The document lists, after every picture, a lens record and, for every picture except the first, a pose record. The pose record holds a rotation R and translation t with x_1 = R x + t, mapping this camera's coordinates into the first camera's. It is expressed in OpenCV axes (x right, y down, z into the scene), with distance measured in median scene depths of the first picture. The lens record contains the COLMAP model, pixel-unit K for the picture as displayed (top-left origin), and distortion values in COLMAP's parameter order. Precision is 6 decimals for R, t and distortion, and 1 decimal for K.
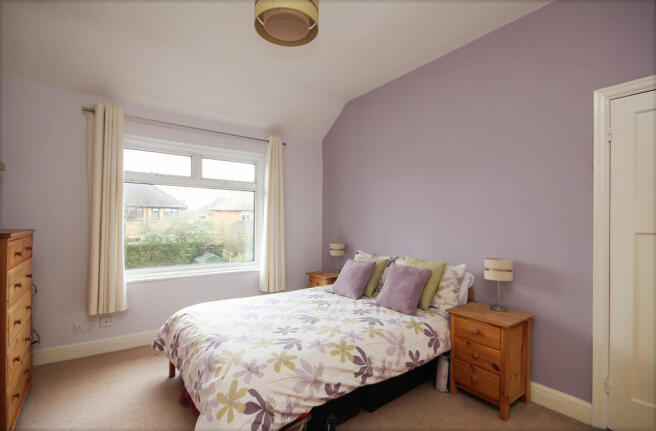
lens RADIAL K [[313.1, 0, 328.0], [0, 313.1, 215.5], [0, 0, 1]] dist [-0.000960, -0.000076]
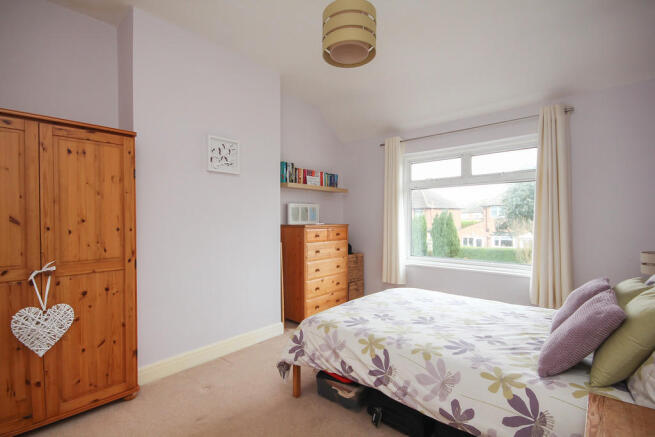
lens RADIAL K [[313.0, 0, 327.5], [0, 313.0, 218.5], [0, 0, 1]] dist [-0.014400, 0.000273]
pose [[0.201994, -0.015362, -0.979266, 0.873585], [0.024627, 0.999640, -0.010602, 0.032903], [0.979077, -0.021975, 0.202299, 0.588349]]
